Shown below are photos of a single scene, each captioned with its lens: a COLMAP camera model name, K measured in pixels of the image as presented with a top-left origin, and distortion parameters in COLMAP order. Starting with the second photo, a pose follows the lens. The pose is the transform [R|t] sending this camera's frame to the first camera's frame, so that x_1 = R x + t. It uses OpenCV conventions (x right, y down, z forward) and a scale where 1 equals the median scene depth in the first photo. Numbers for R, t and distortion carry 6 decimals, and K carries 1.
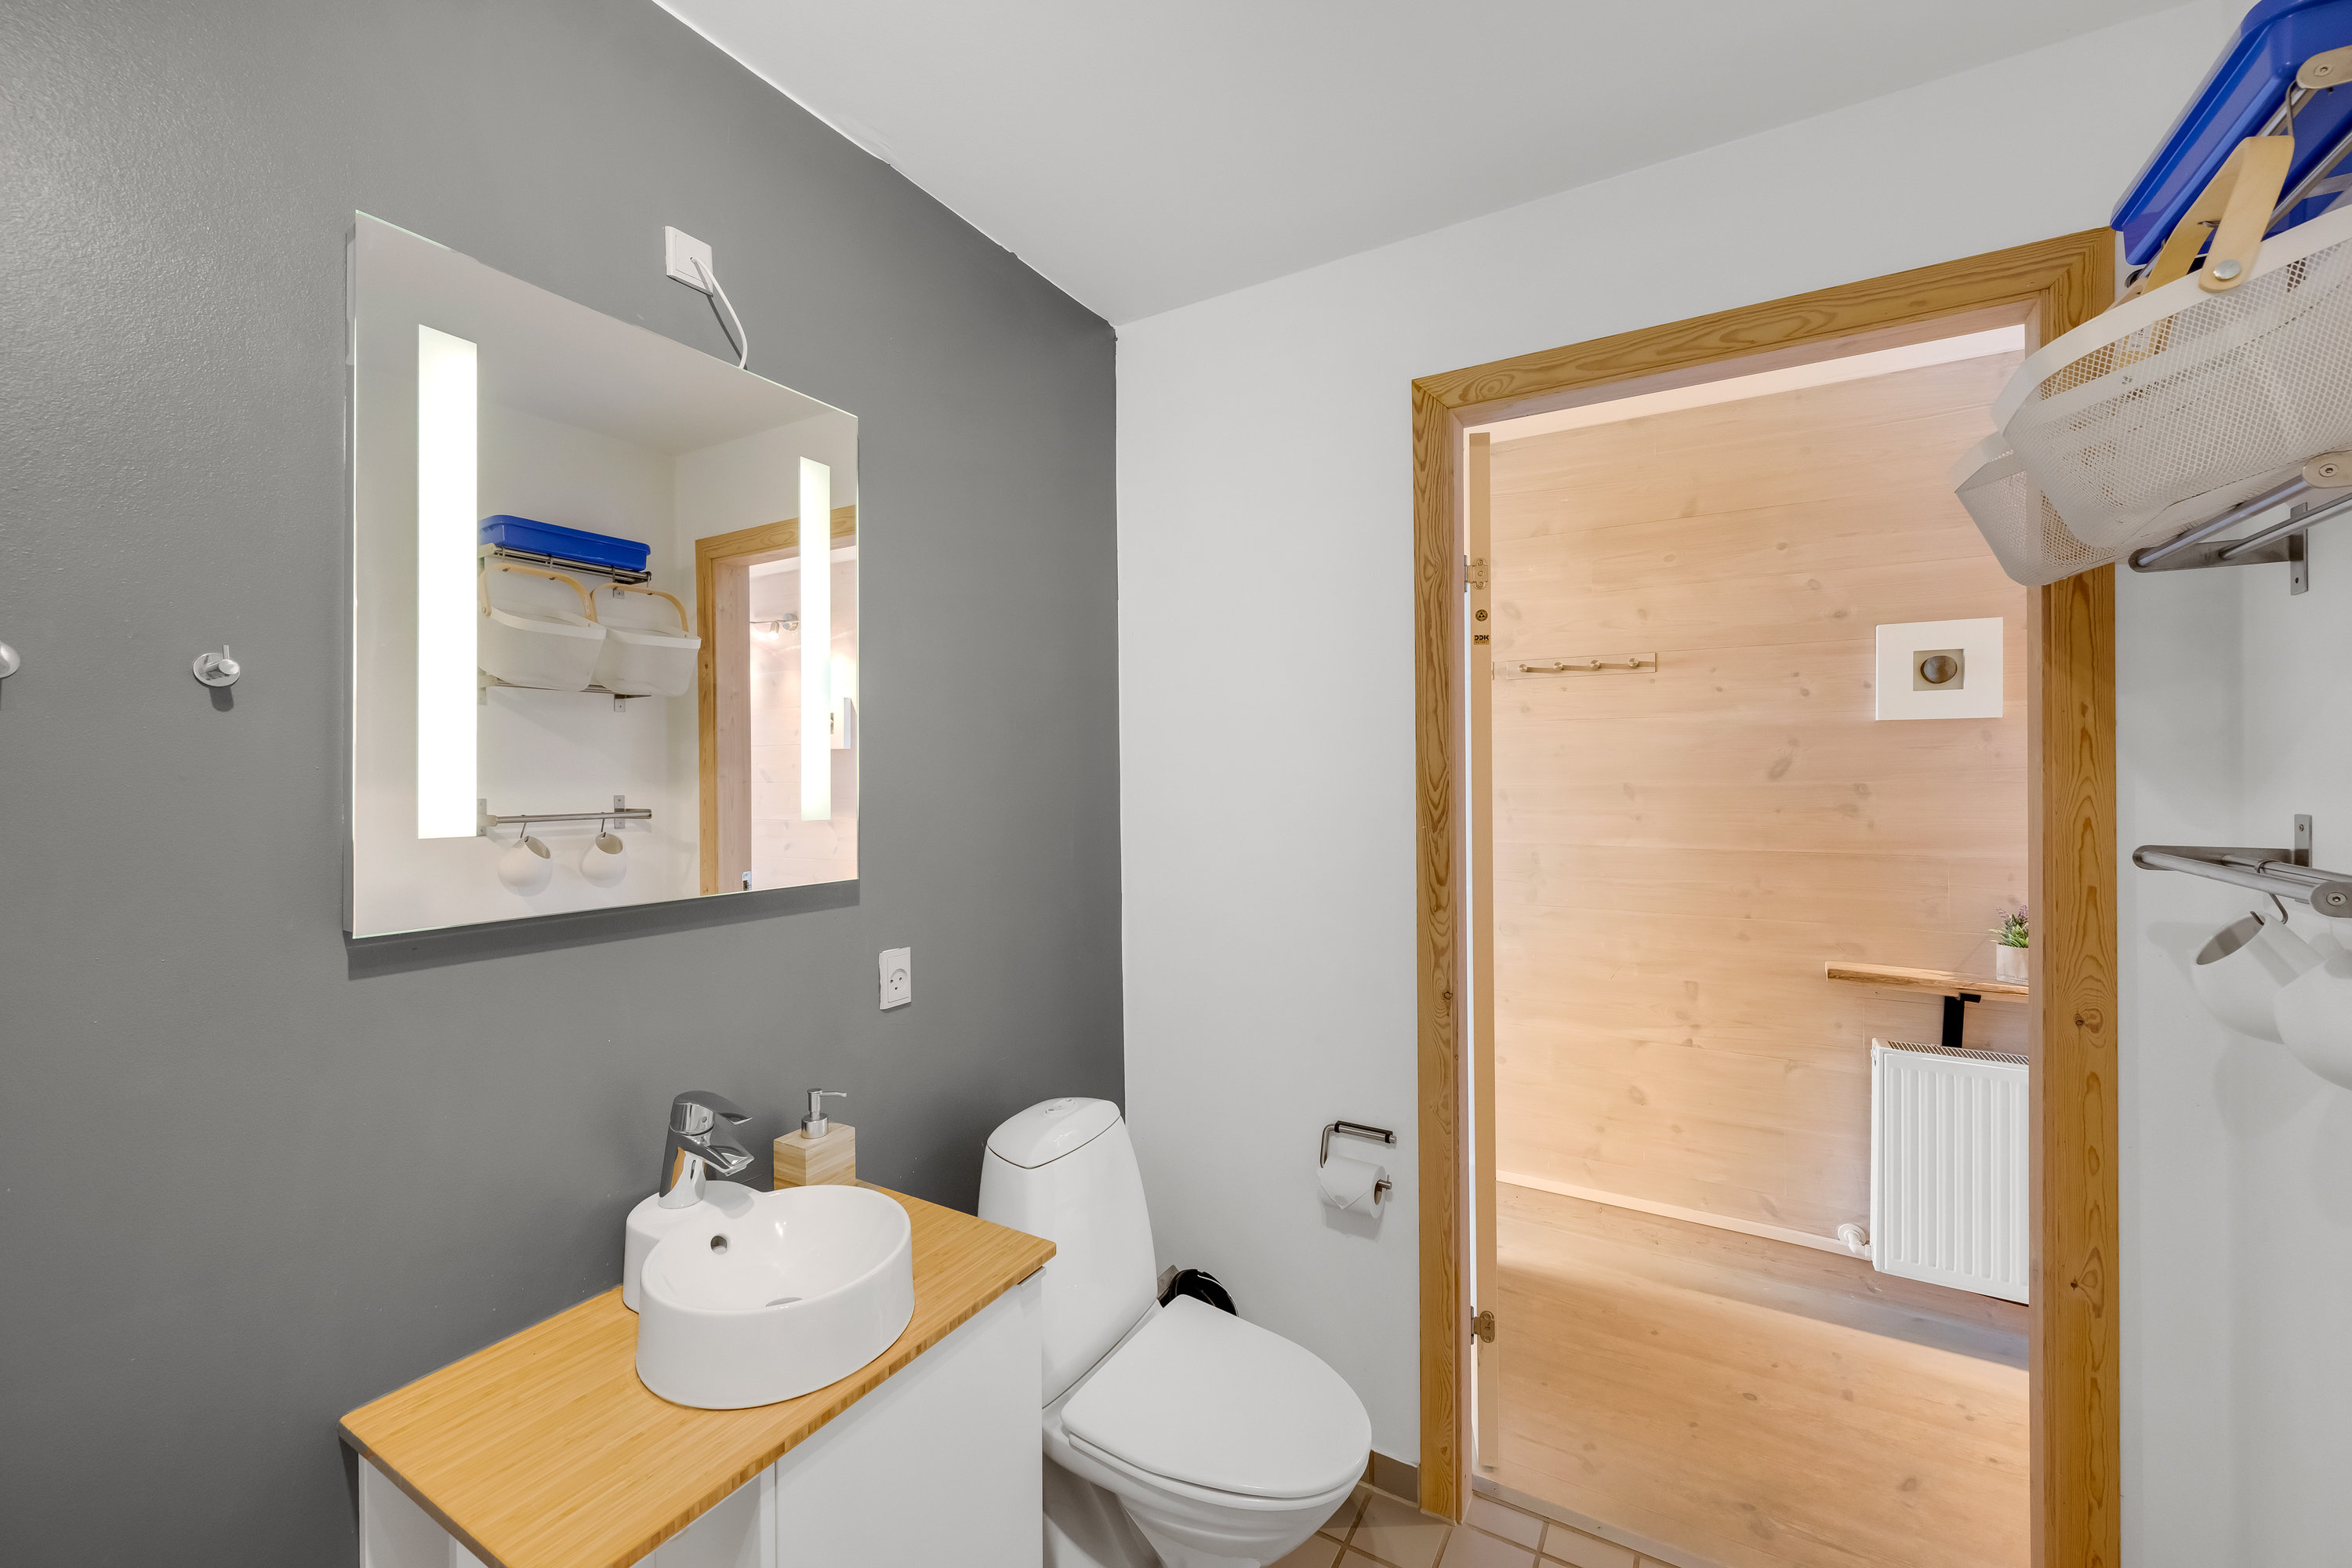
lens RADIAL K [[931.4, 0, 1176.0], [0, 931.4, 784.0], [0, 0, 1]] dist [-0.000783, -0.000256]
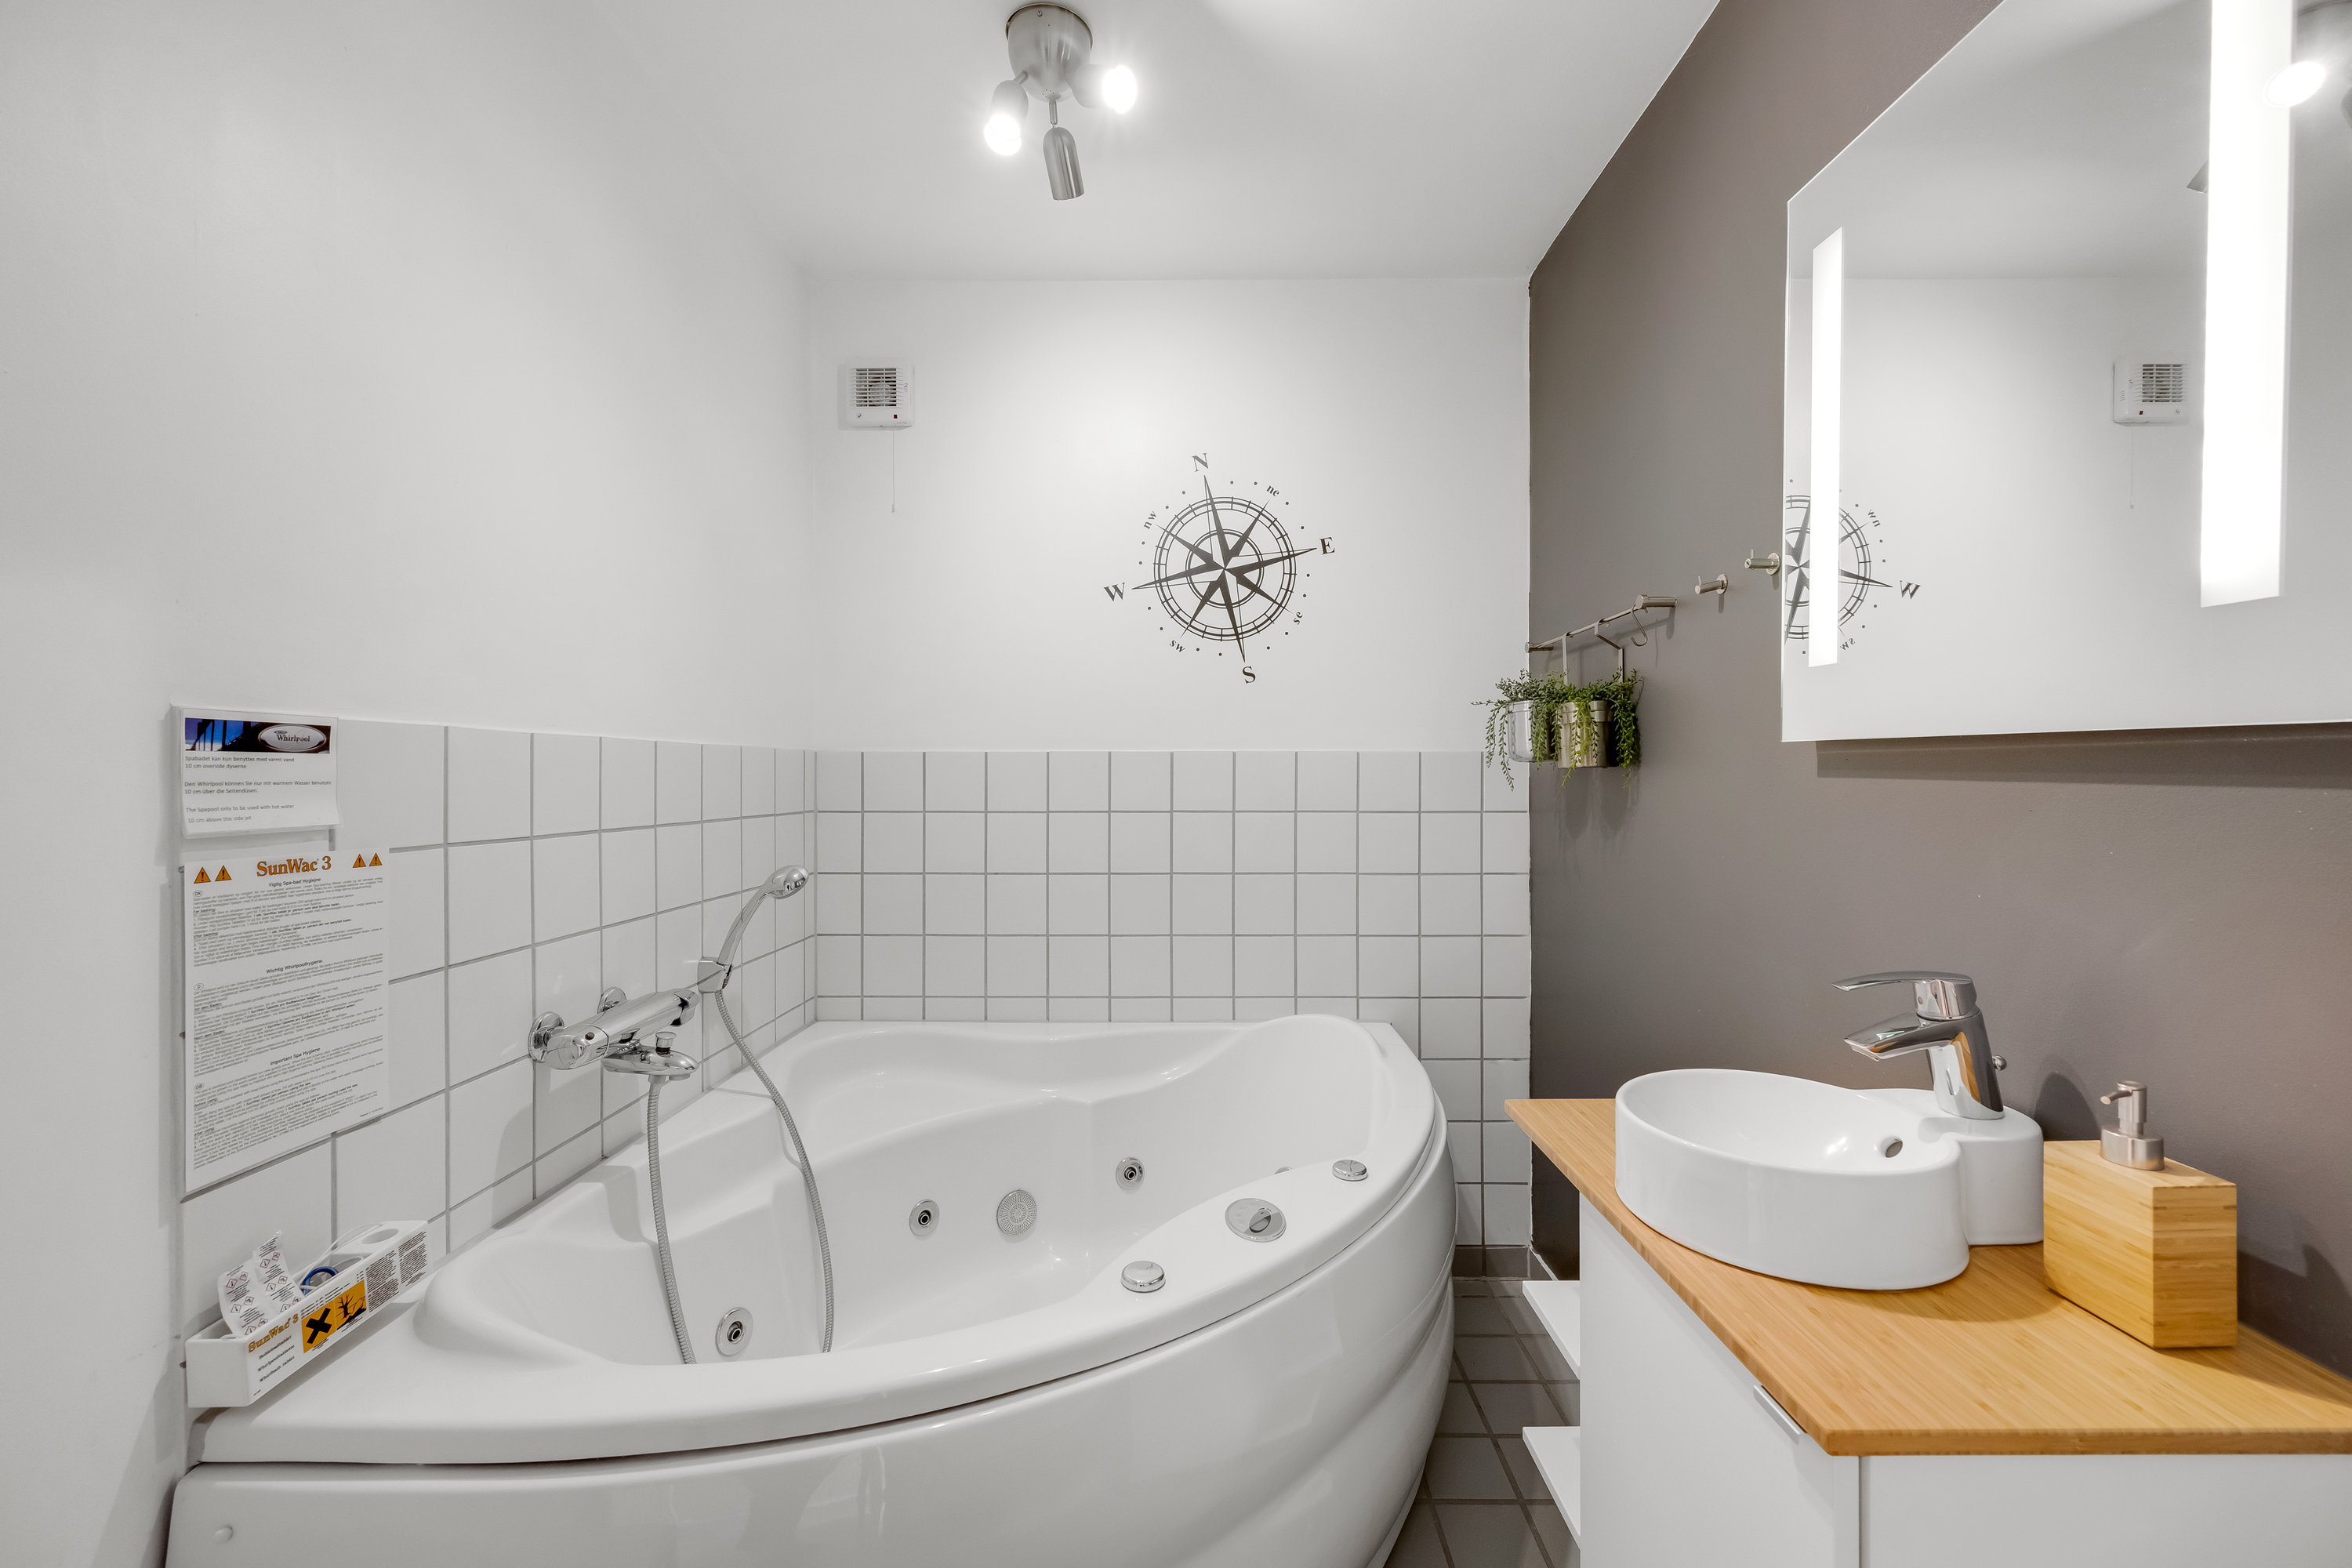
lens RADIAL K [[932.1, 0, 1174.2], [0, 932.1, 789.6], [0, 0, 1]] dist [0.000568, -0.000313]
pose [[-0.865143, 0.015755, -0.501278, 0.428217], [0.000284, 0.999522, 0.030925, 0.144025], [0.501525, 0.026613, -0.864734, 1.289844]]
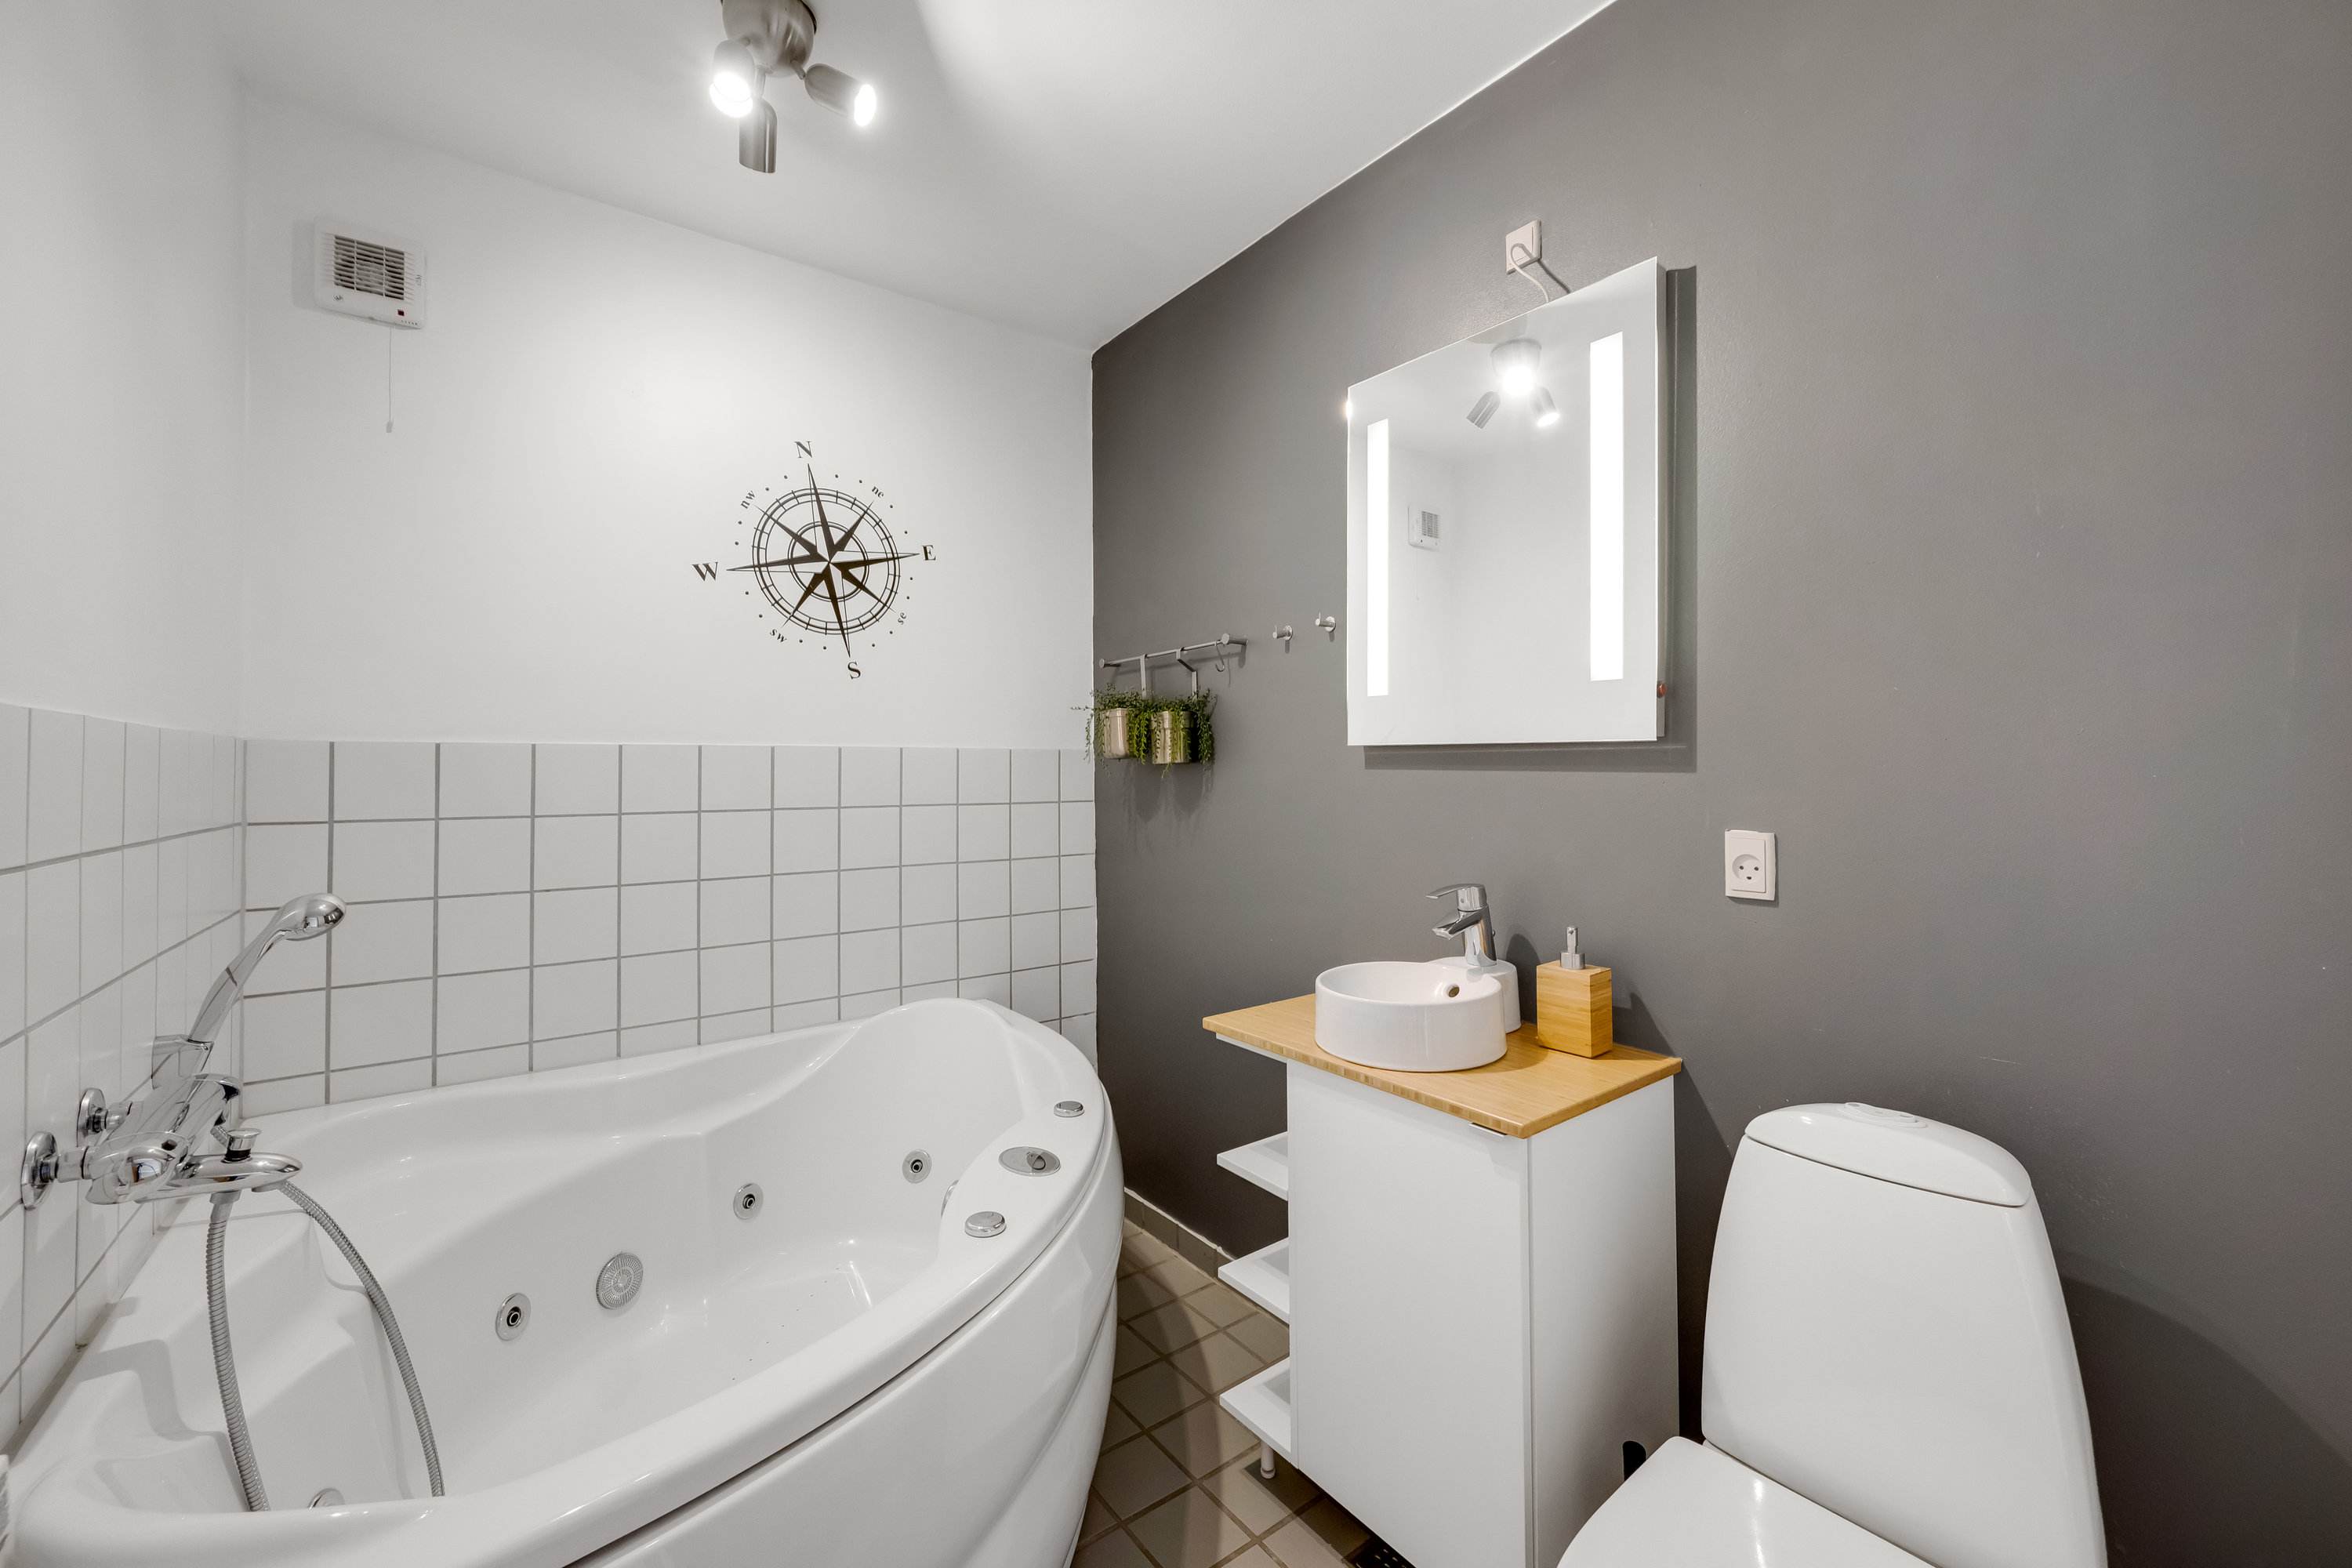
lens RADIAL K [[955.6, 0, 1183.4], [0, 955.6, 763.8], [0, 0, 1]] dist [-0.001084, -0.000316]
pose [[-0.371584, 0.002682, -0.928396, 0.881218], [-0.004827, 0.999977, 0.004820, 0.146423], [0.928387, 0.006272, -0.371562, 1.073781]]
